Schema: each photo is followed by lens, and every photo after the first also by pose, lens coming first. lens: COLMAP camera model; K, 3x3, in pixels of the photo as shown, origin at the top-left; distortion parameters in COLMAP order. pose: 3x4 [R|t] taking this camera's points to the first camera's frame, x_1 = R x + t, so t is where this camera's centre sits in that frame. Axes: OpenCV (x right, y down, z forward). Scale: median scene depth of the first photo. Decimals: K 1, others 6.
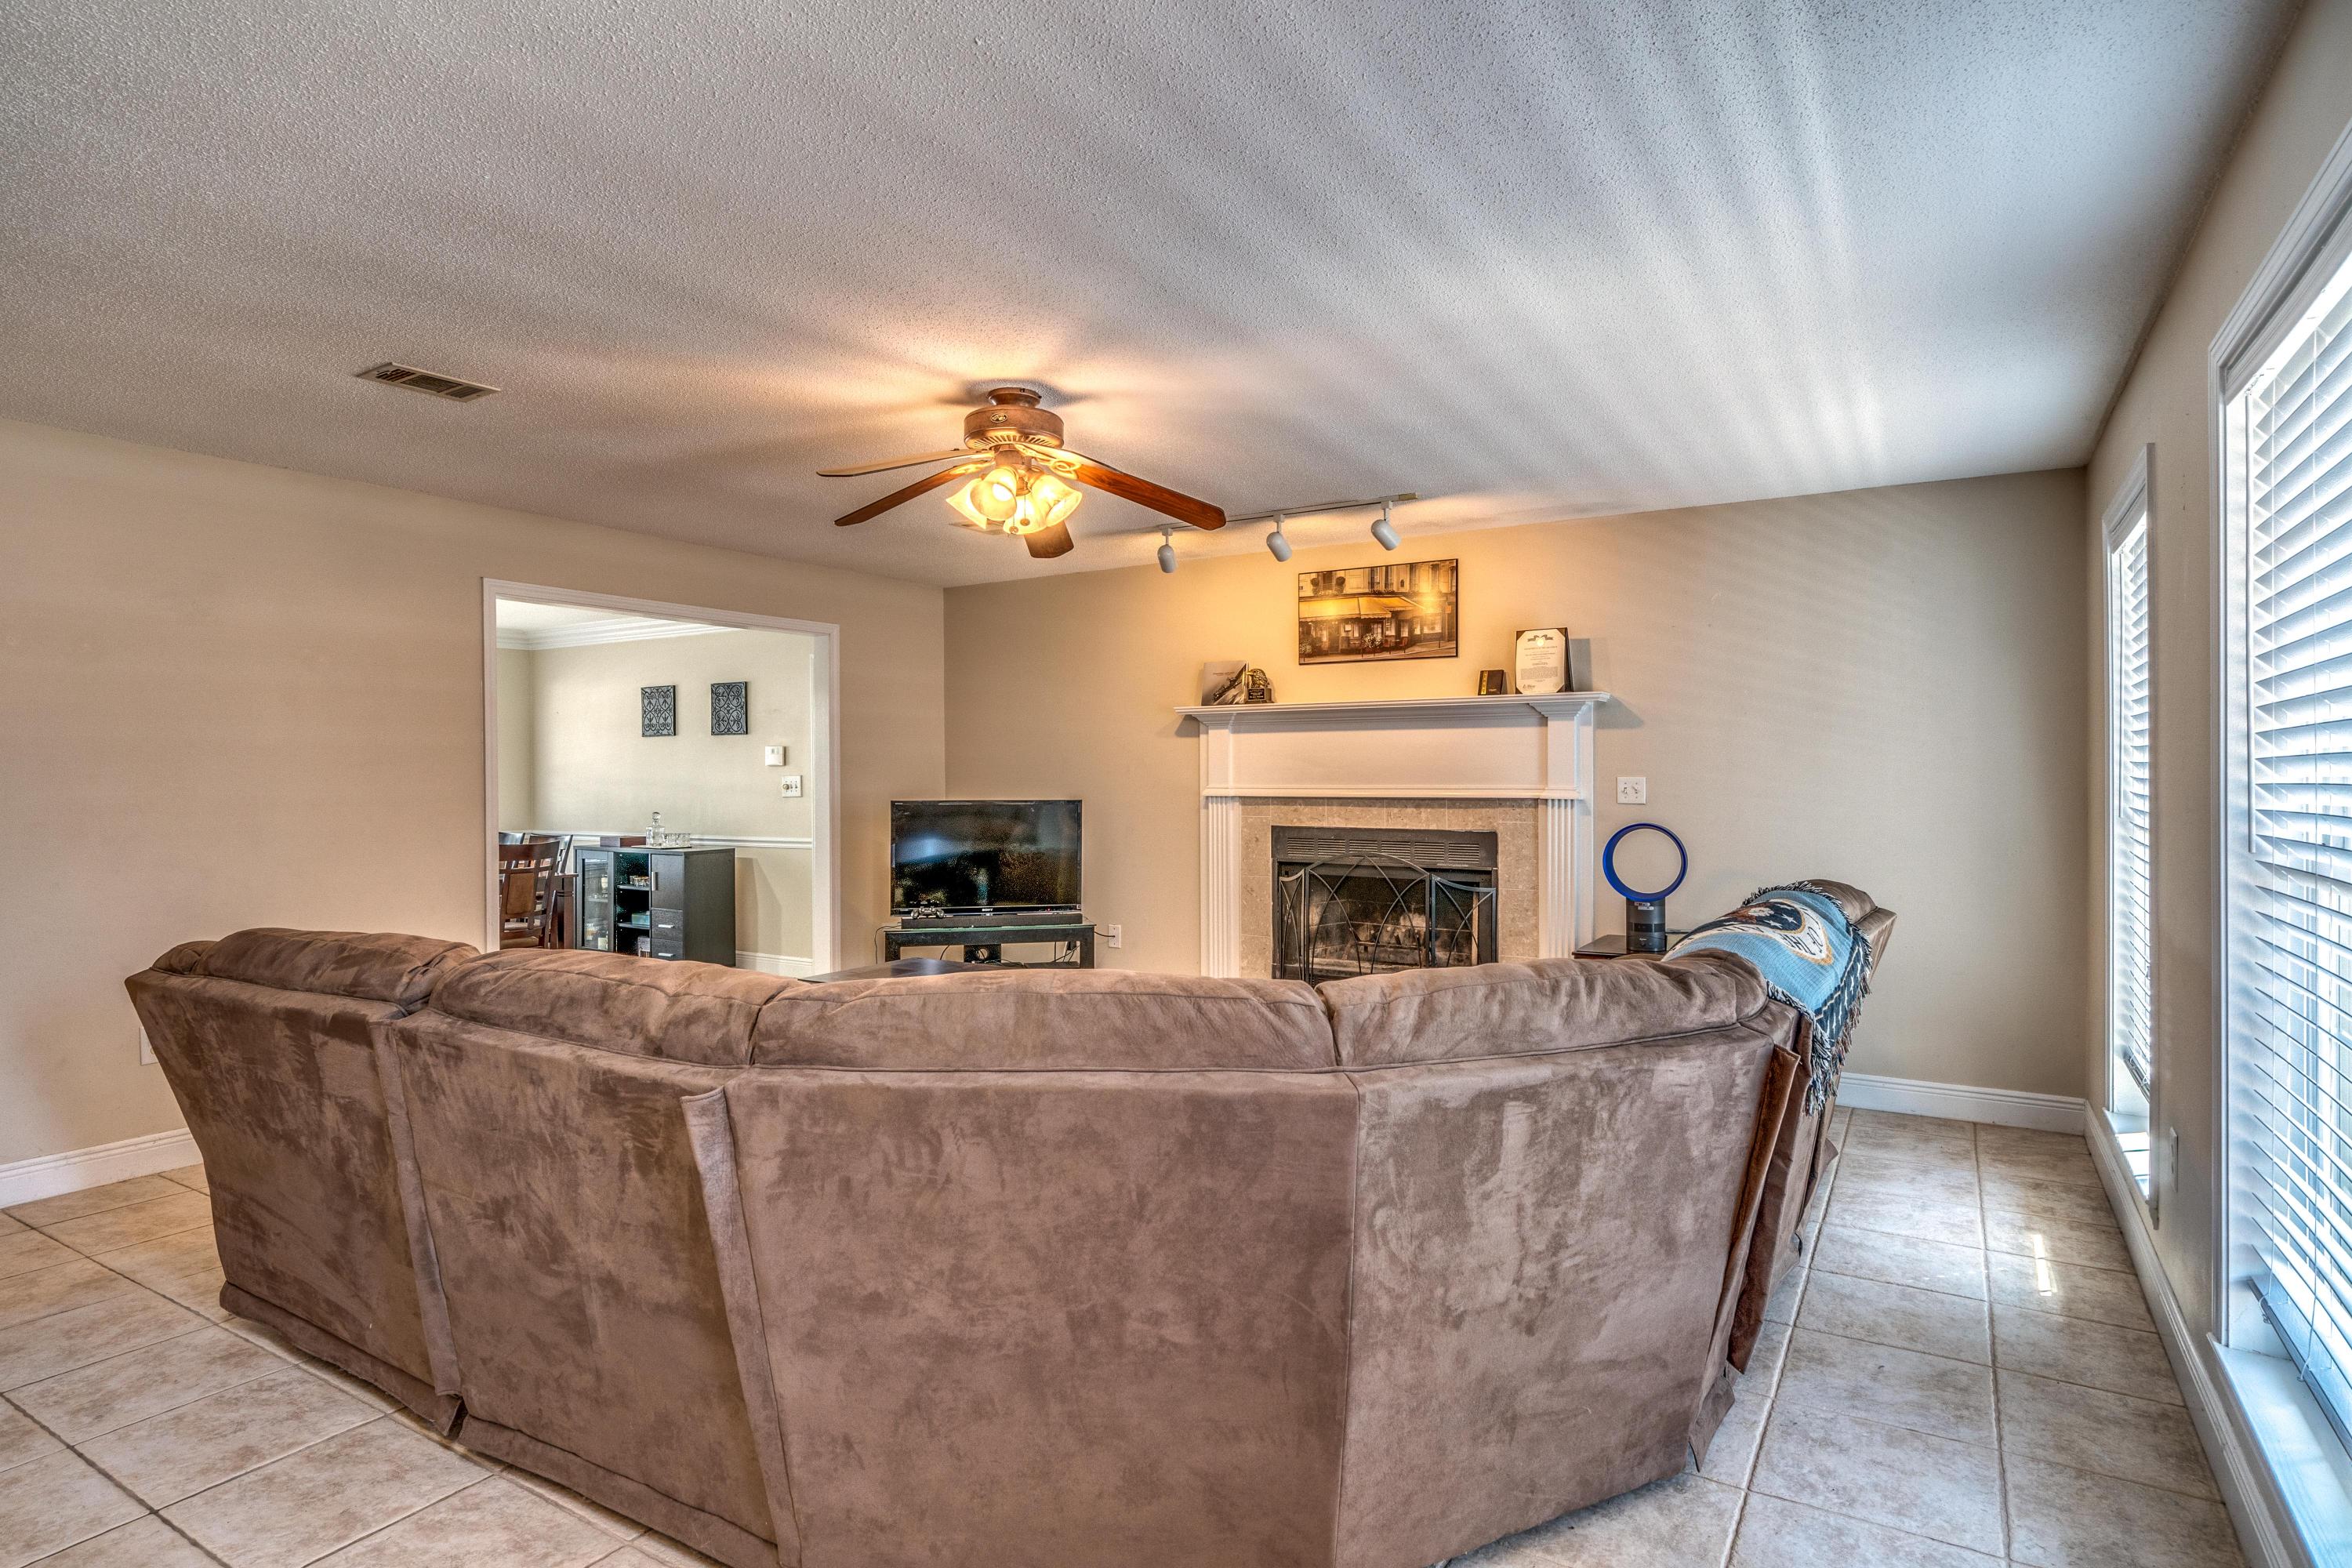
lens RADIAL K [[1246.1, 0, 1159.3], [0, 1246.1, 797.5], [0, 0, 1]] dist [-0.002333, 0.000161]
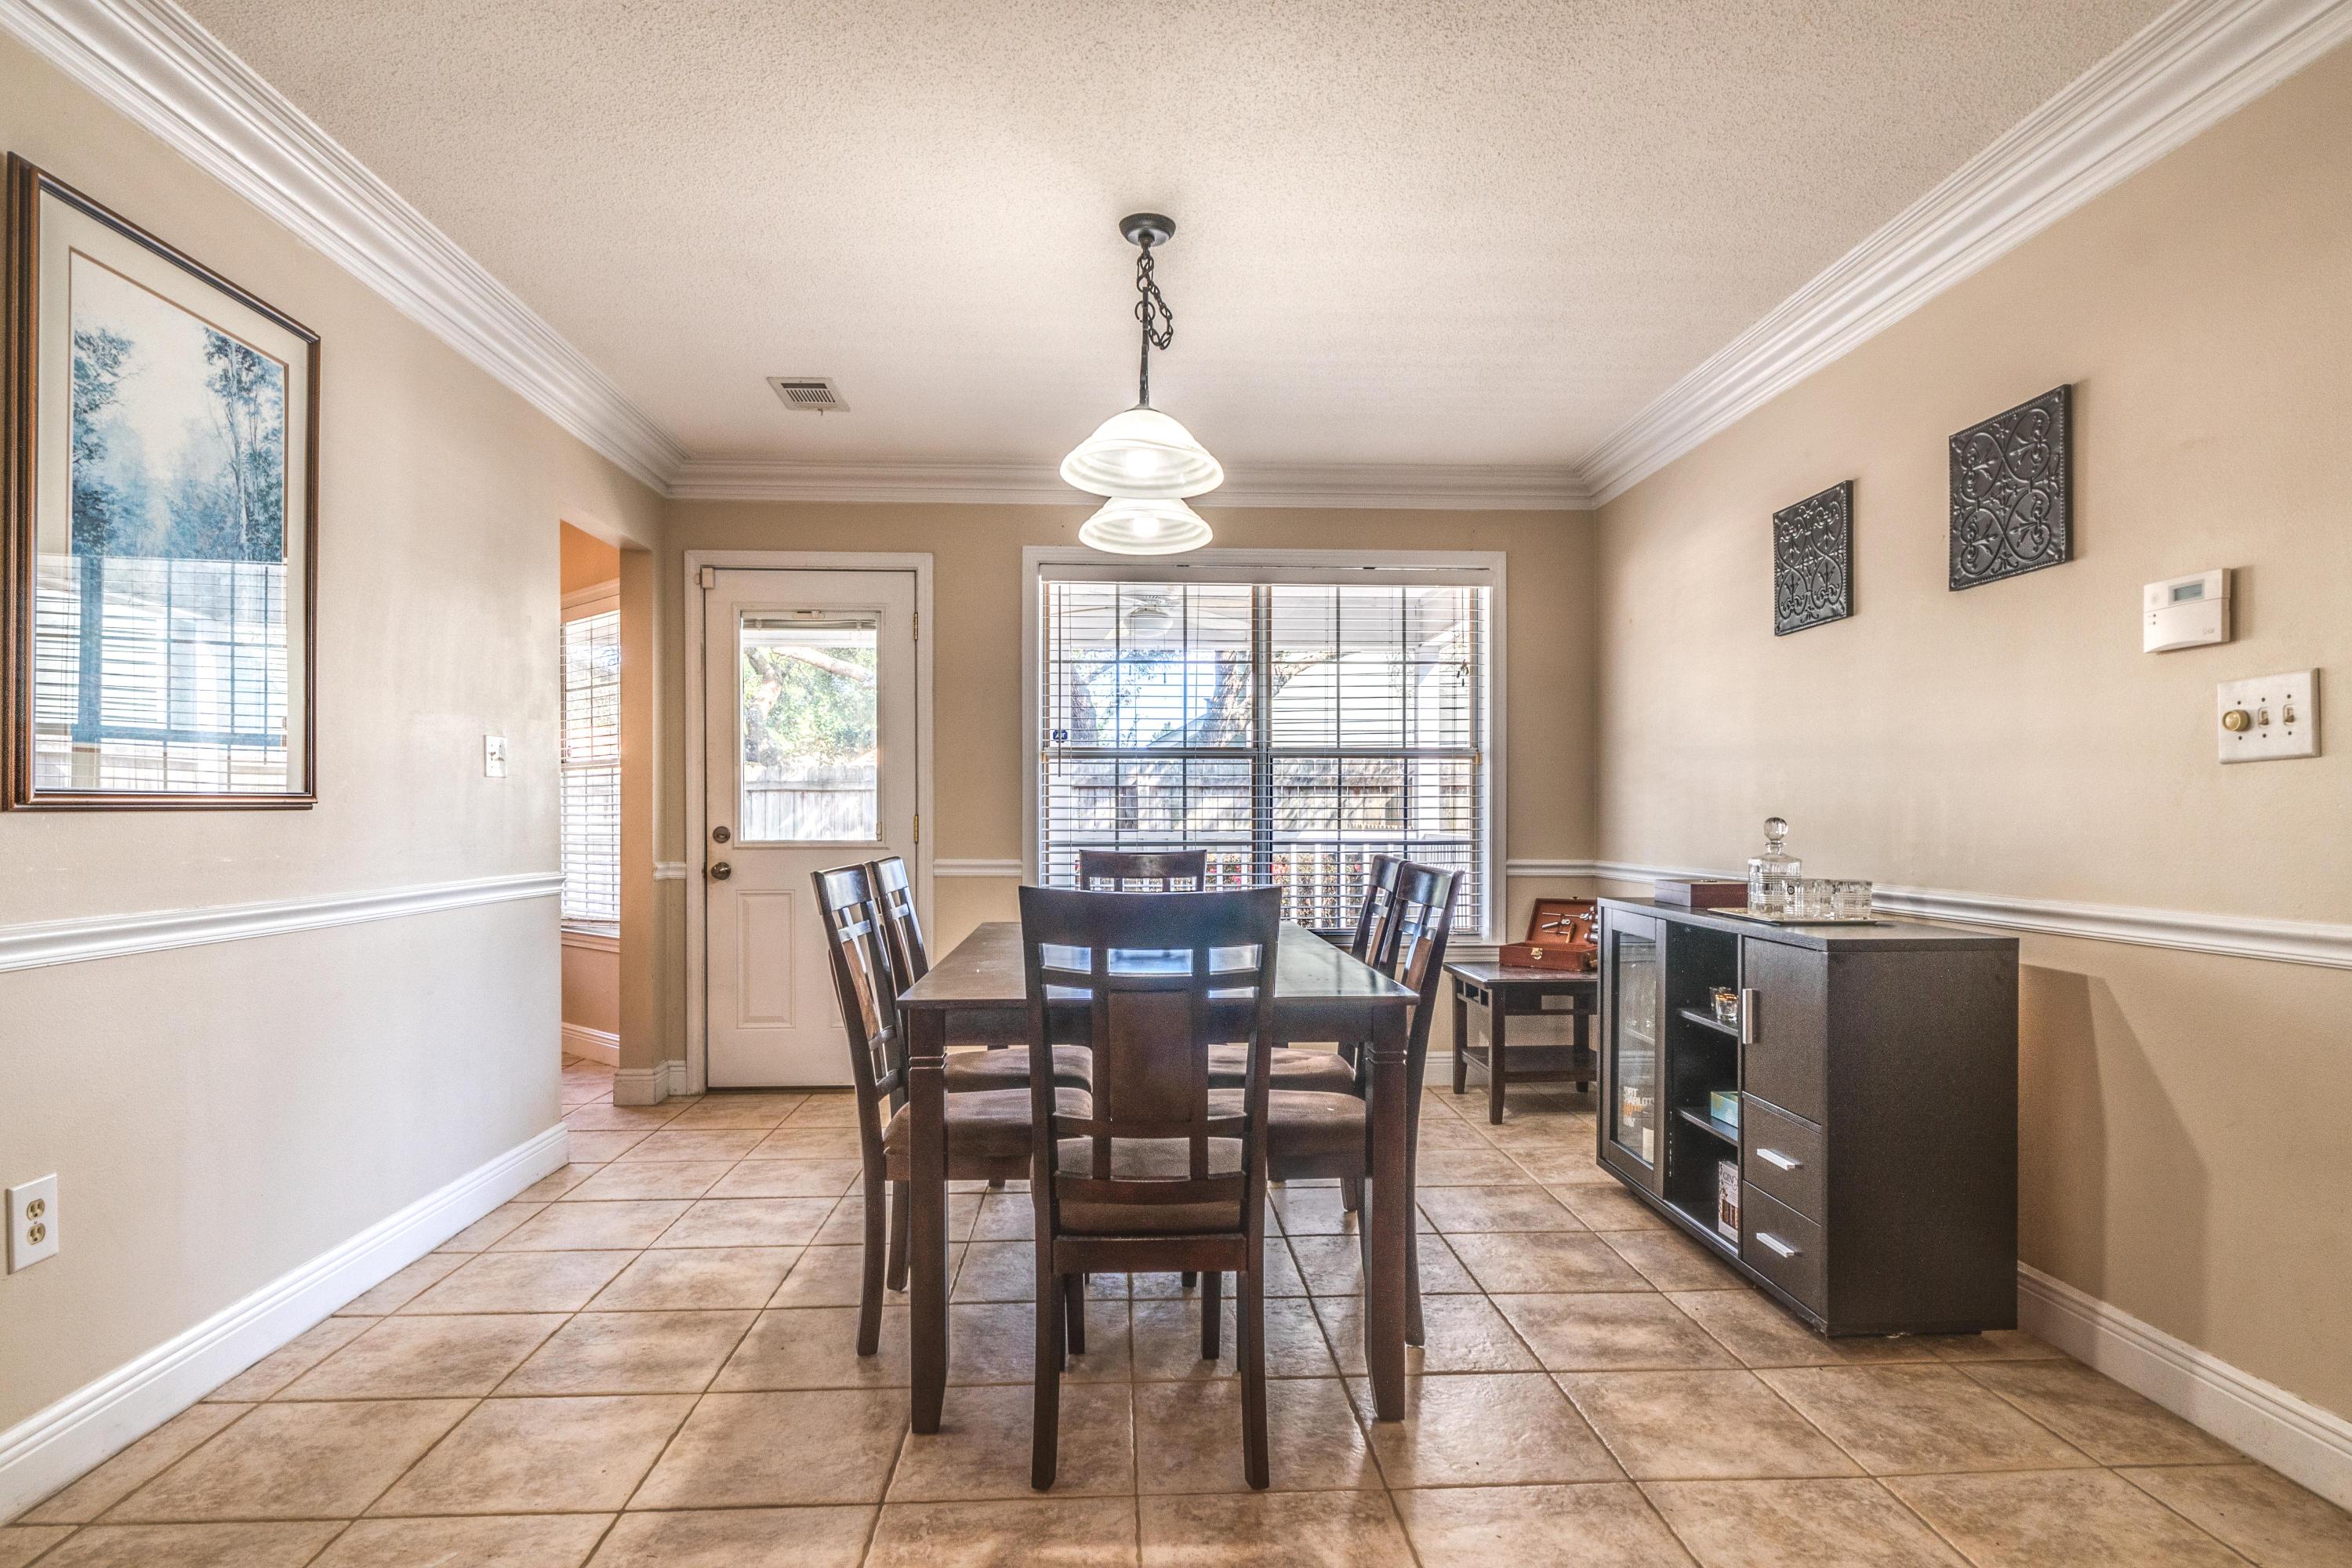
lens RADIAL K [[1281.1, 0, 1168.6], [0, 1281.1, 806.1], [0, 0, 1]] dist [0.003153, 0.001601]
pose [[0.570948, 0.000567, -0.820986, -0.279747], [-0.018254, 0.999761, -0.012004, 0.022247], [0.820784, 0.021840, 0.570822, 0.899313]]
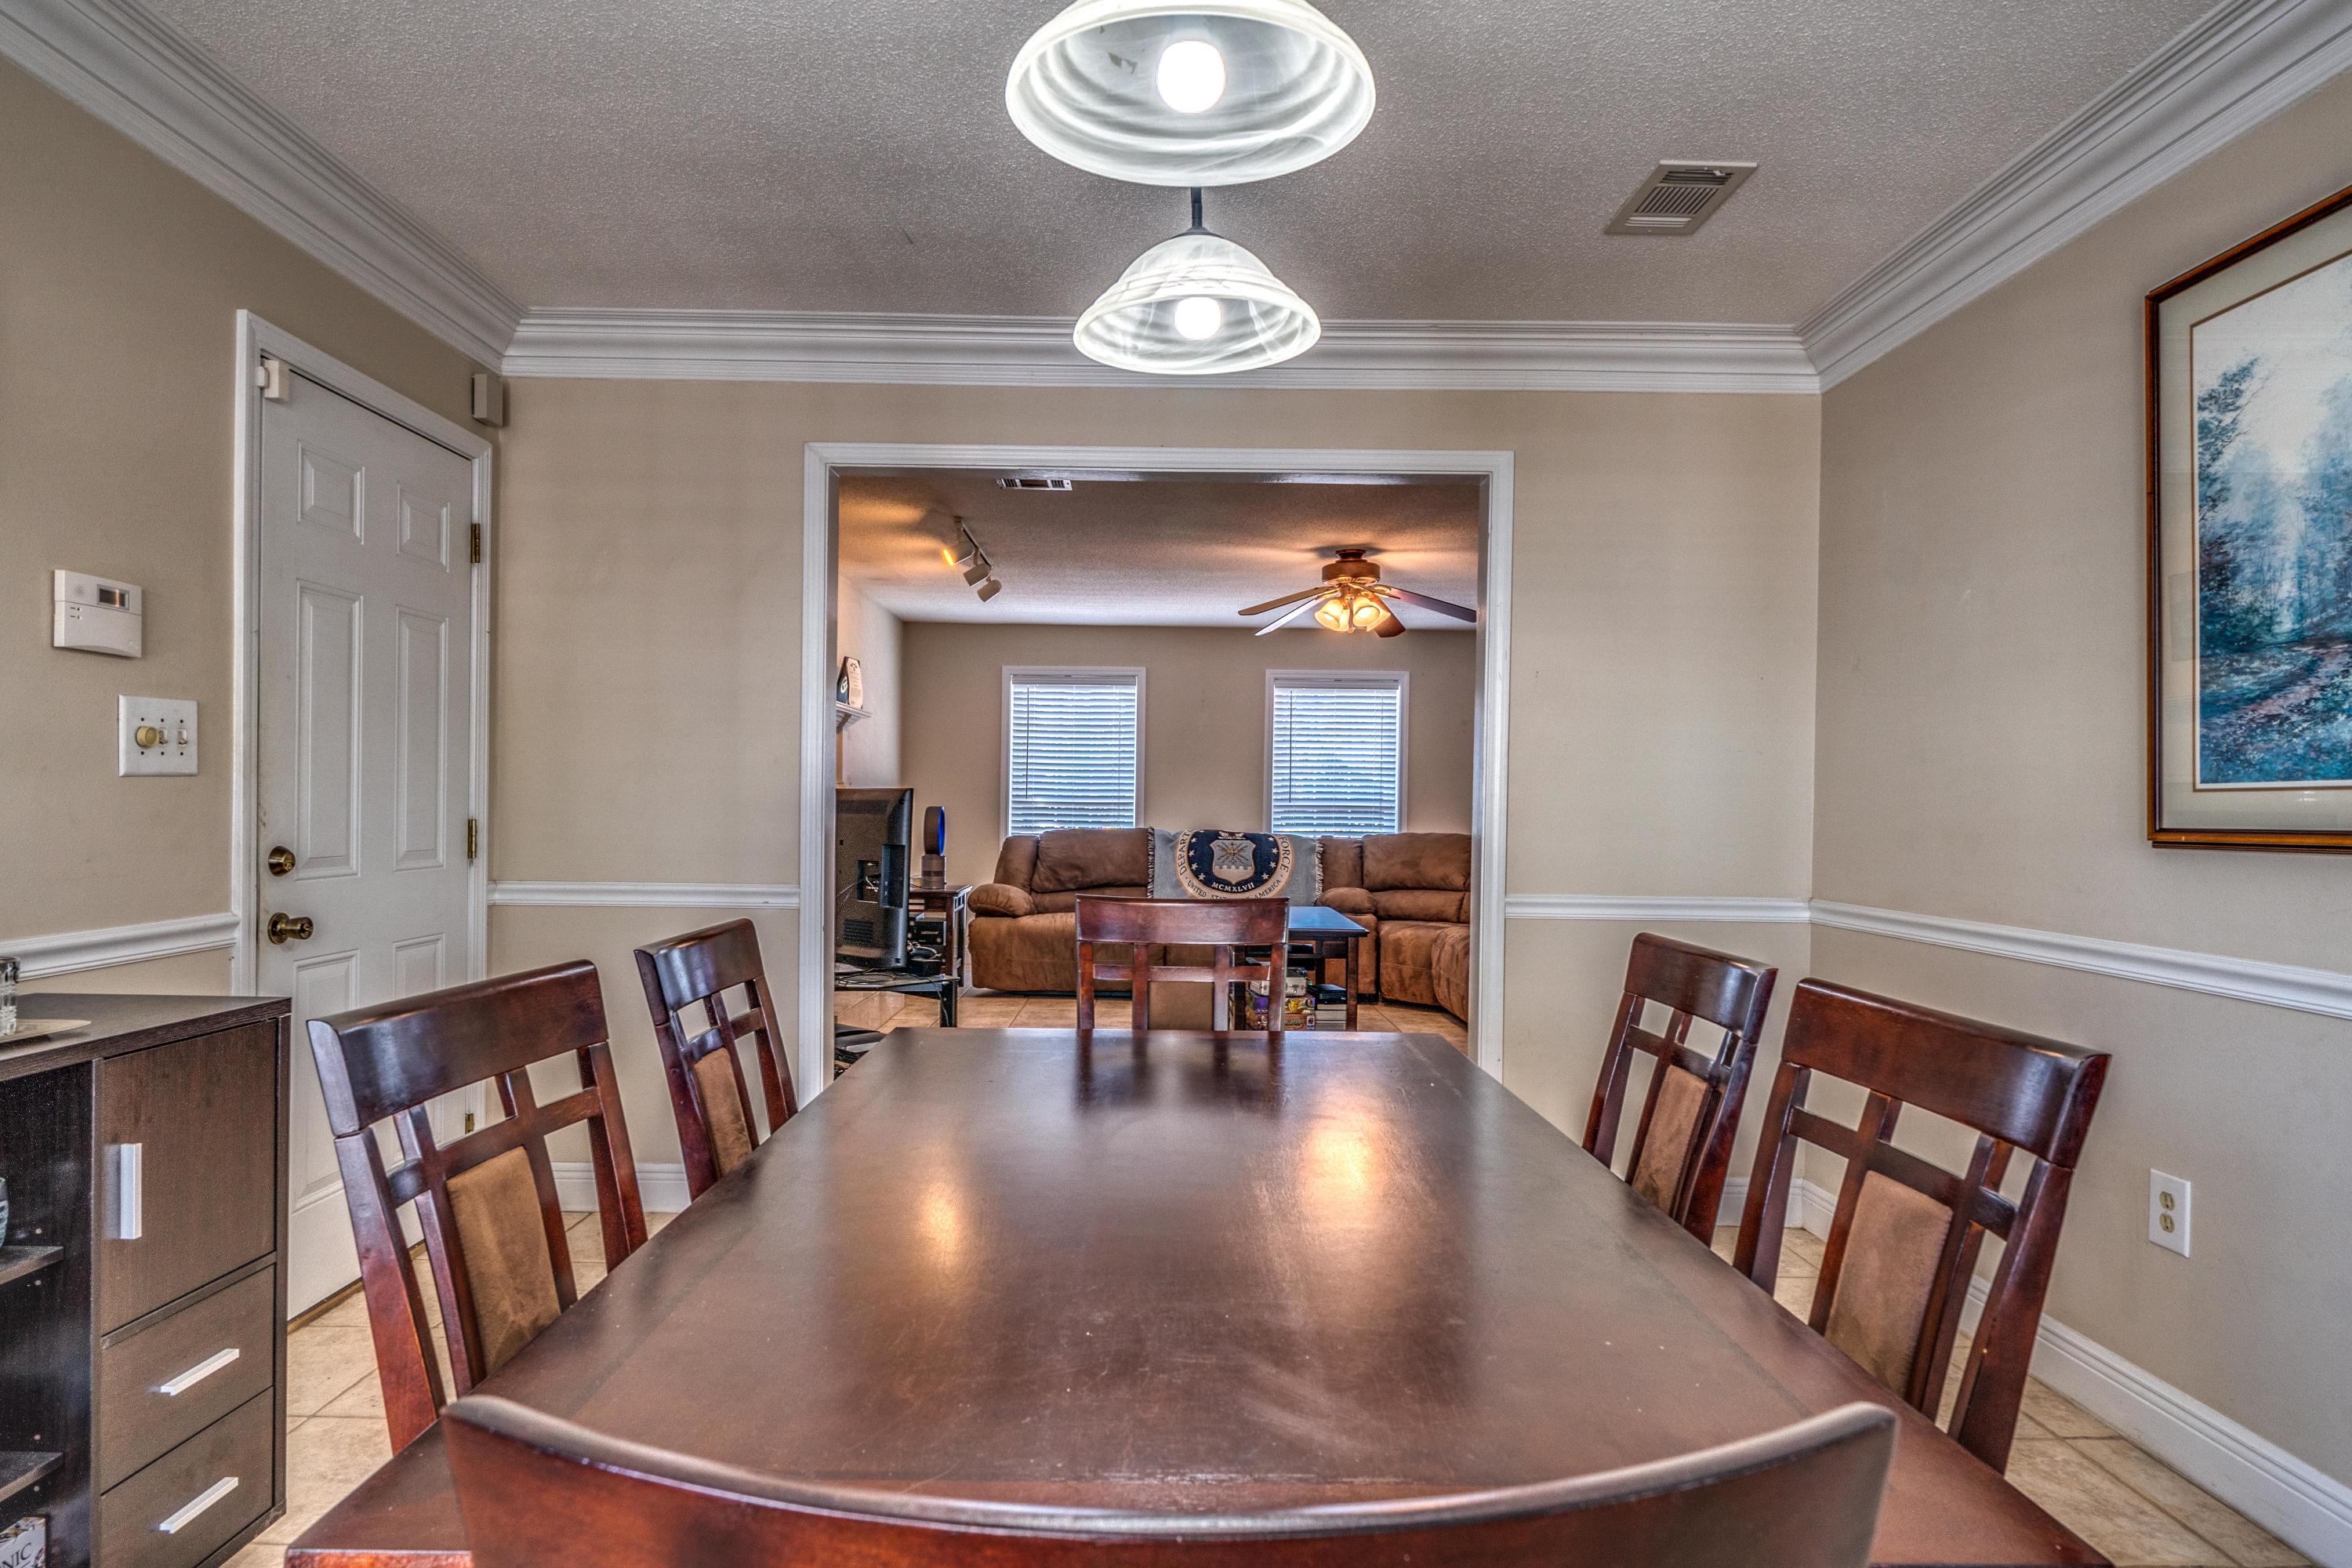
lens RADIAL K [[1281.1, 0, 1168.6], [0, 1281.1, 806.1], [0, 0, 1]] dist [0.003153, 0.001601]
pose [[-0.541929, -0.003225, 0.840418, -0.885317], [0.006330, 0.999949, 0.007919, 0.007648], [-0.840401, 0.009611, -0.541880, 1.303185]]
